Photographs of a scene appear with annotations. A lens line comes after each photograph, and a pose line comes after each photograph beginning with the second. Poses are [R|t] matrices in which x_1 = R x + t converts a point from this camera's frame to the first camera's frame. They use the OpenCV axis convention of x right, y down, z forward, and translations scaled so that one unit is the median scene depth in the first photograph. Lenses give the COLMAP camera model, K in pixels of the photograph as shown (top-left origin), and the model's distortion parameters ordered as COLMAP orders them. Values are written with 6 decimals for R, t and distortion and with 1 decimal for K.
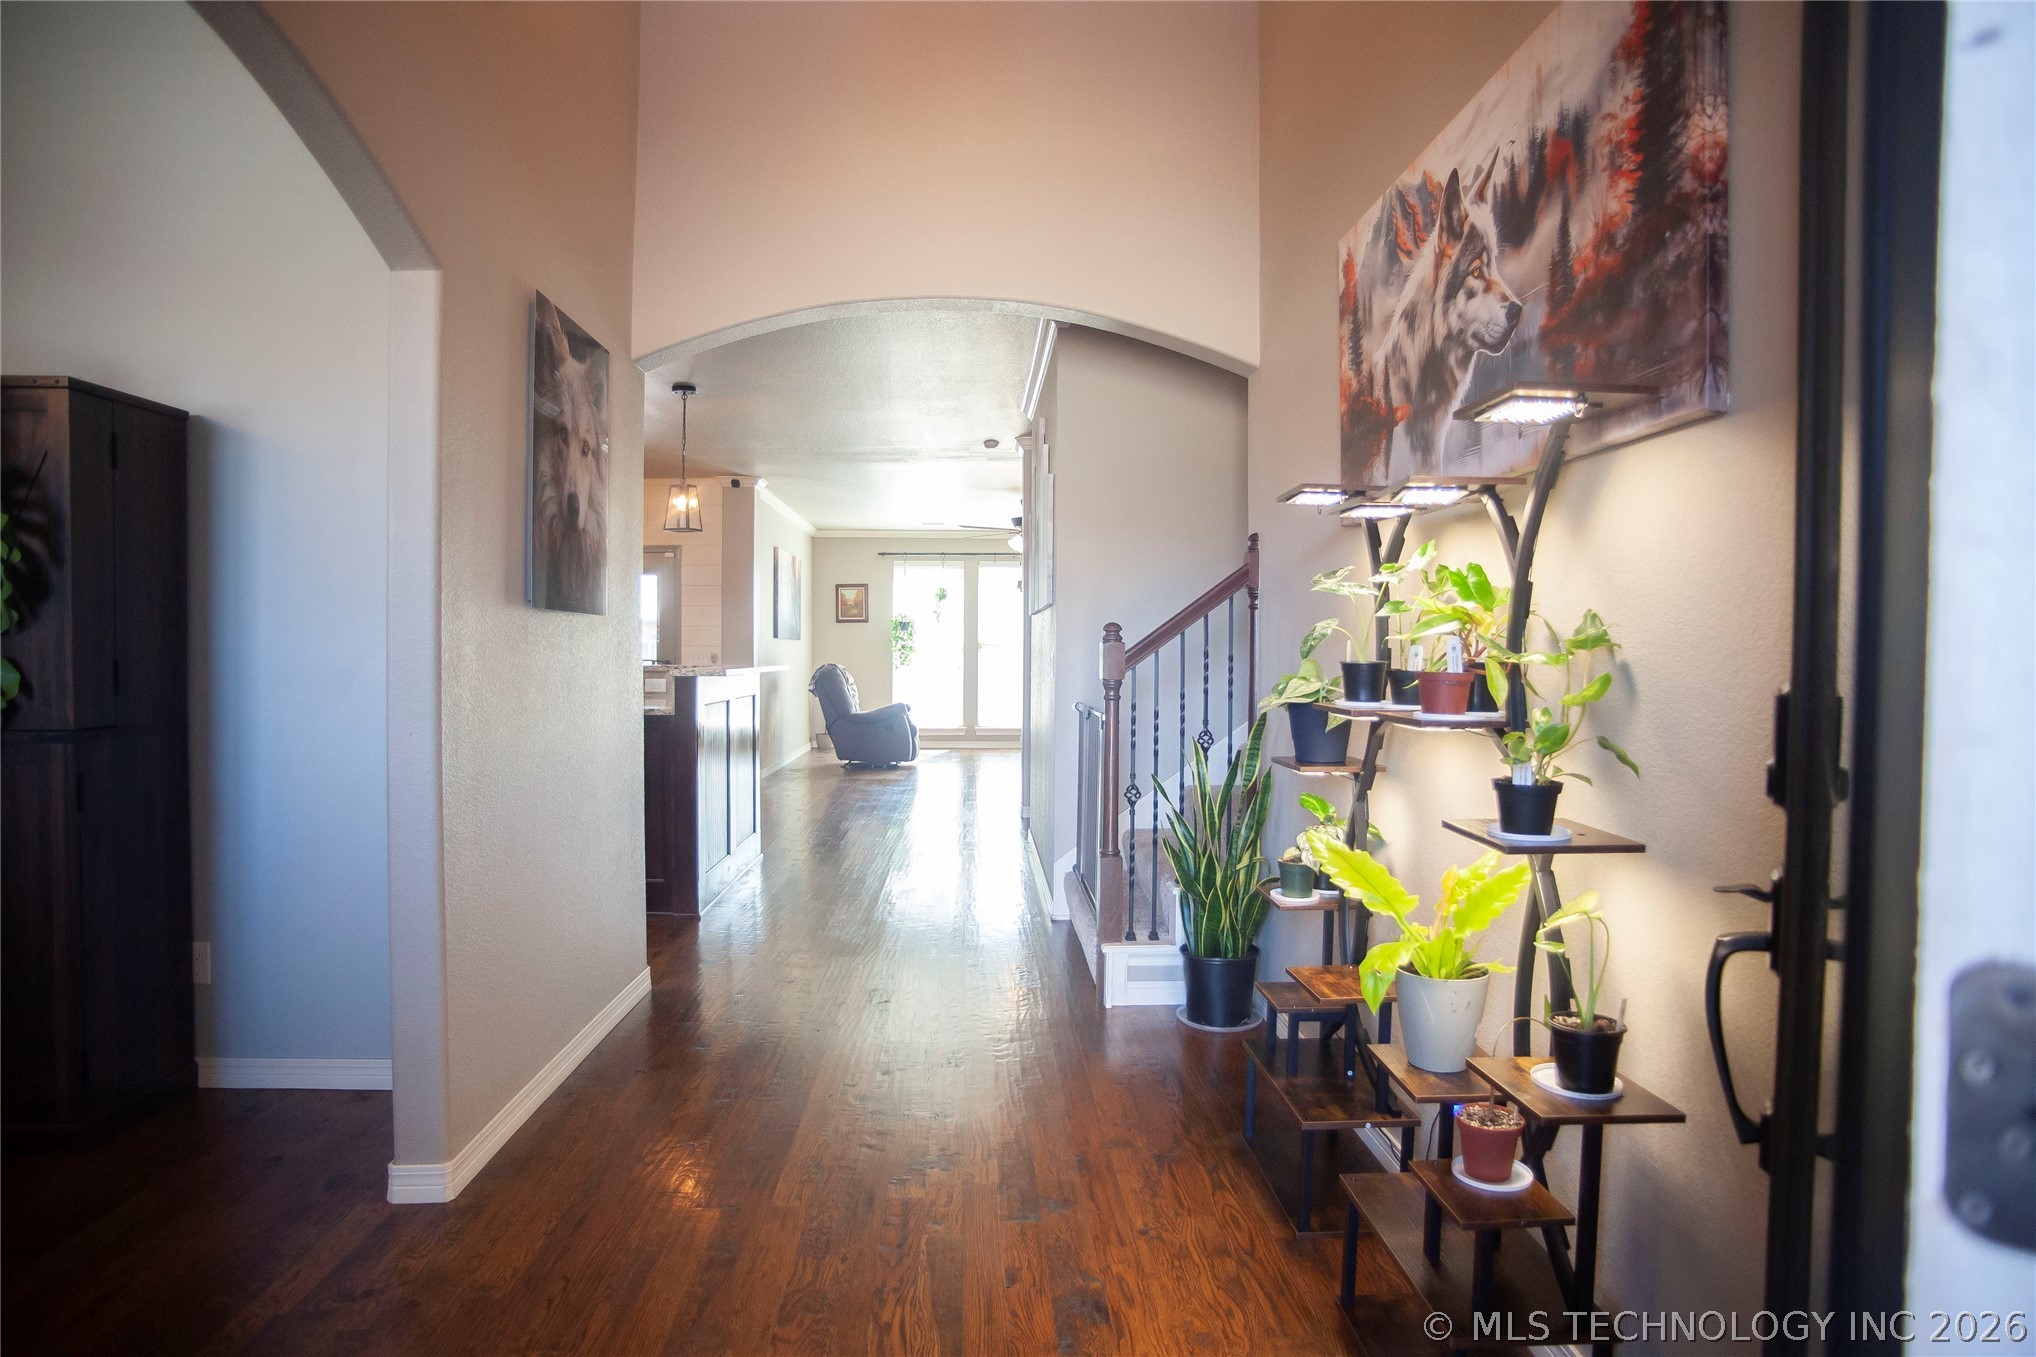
lens RADIAL K [[1130.4, 0, 1018.0], [0, 1130.4, 678.5], [0, 0, 1]] dist [-0.131210, 0.076170]
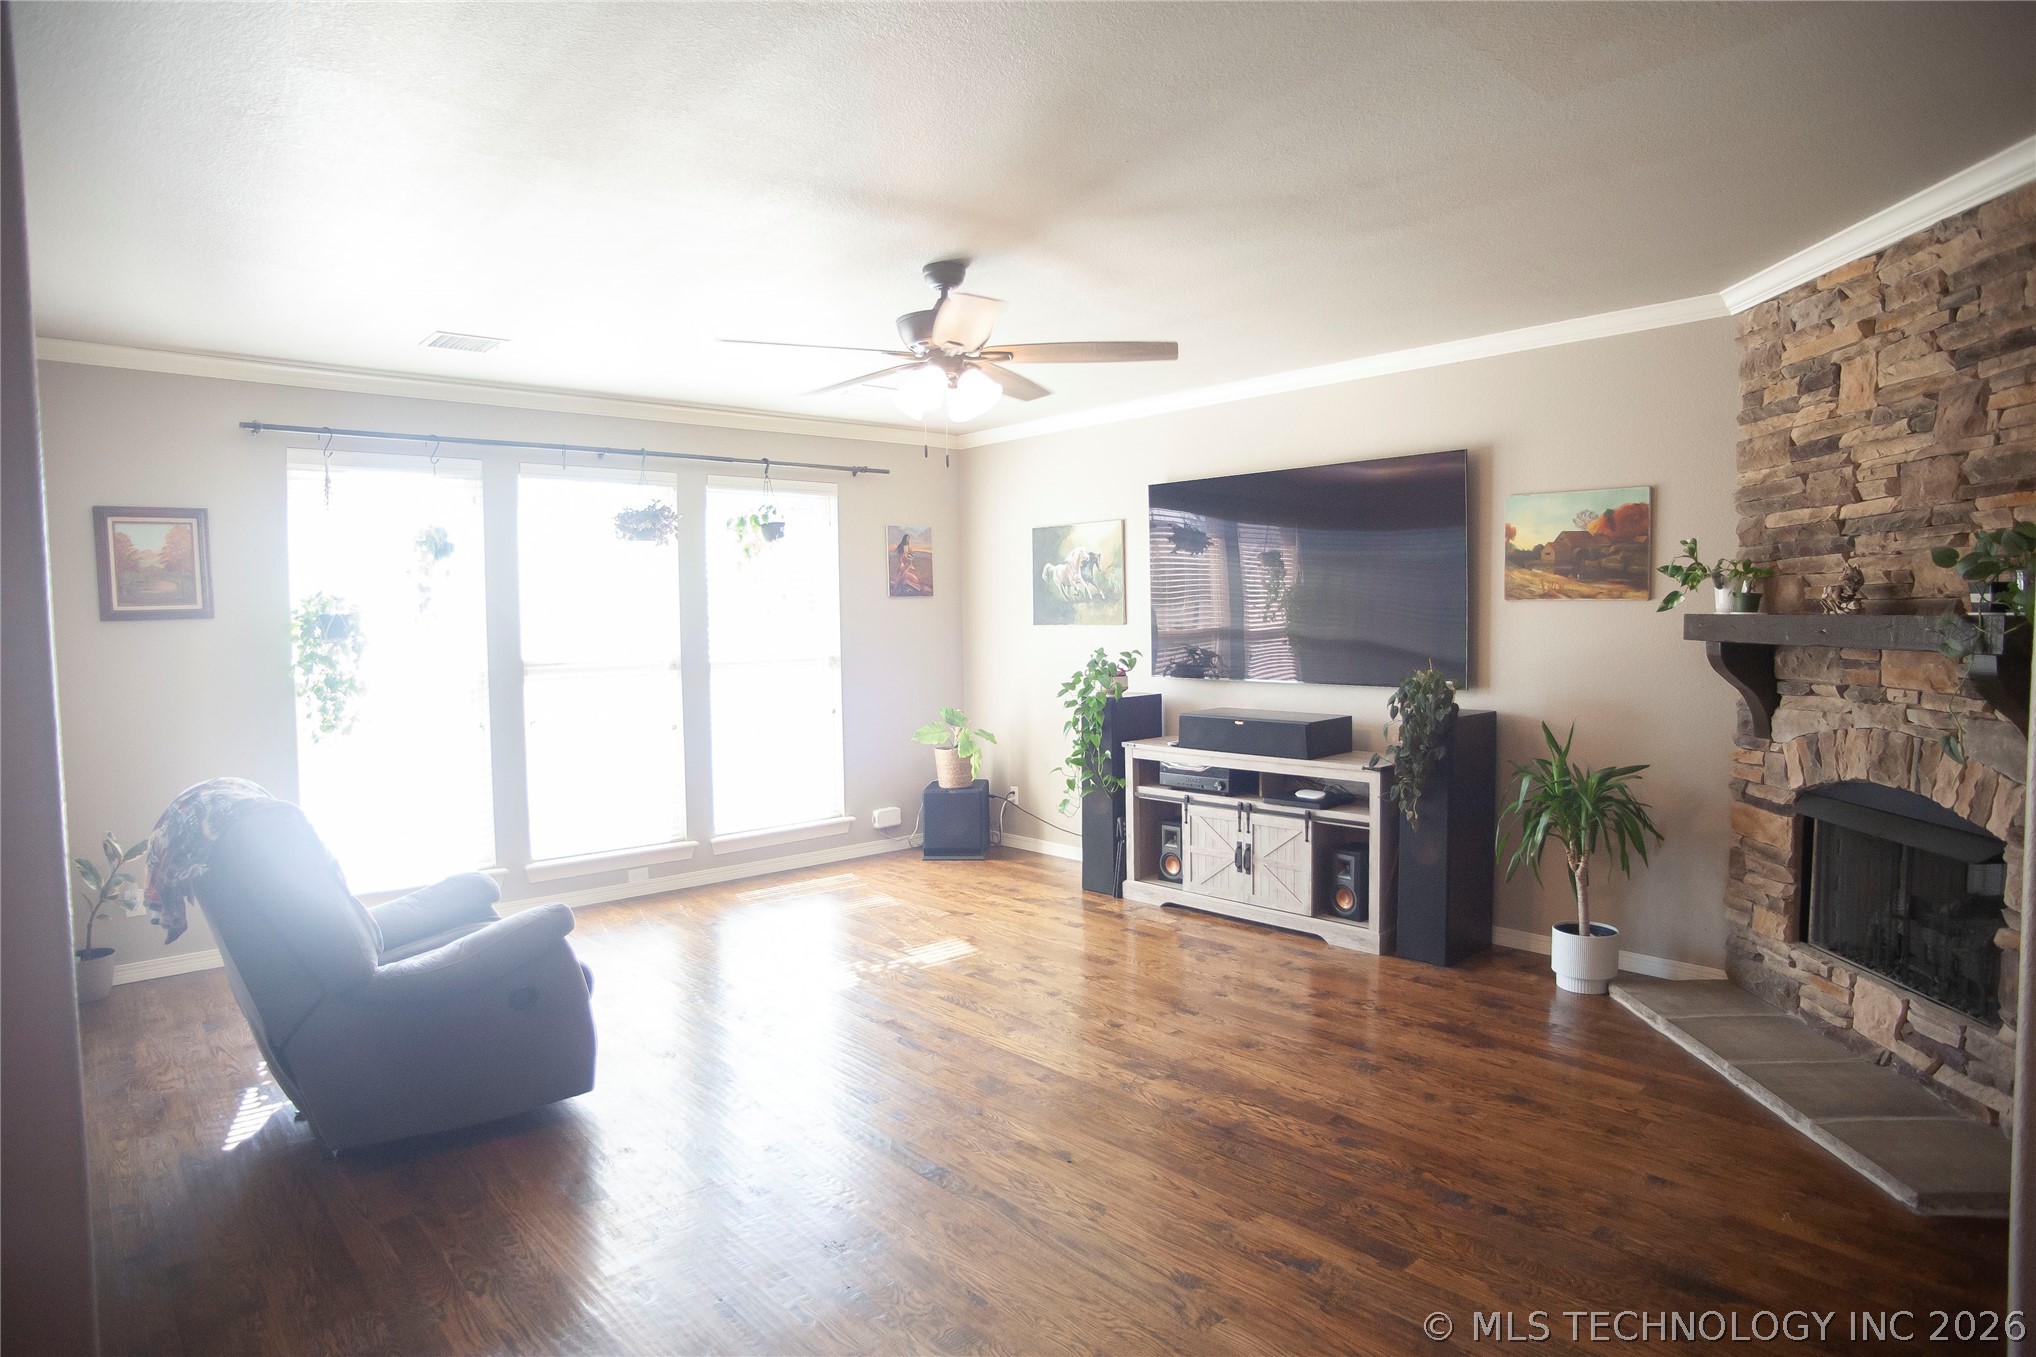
lens RADIAL K [[1151.7, 0, 1018.0], [0, 1151.7, 678.5], [0, 0, 1]] dist [-0.120993, 0.068222]
pose [[0.775293, -0.052256, 0.629436, -0.156939], [0.031965, 0.998541, 0.043527, -0.038334], [-0.630792, -0.013626, 0.775832, 0.578246]]
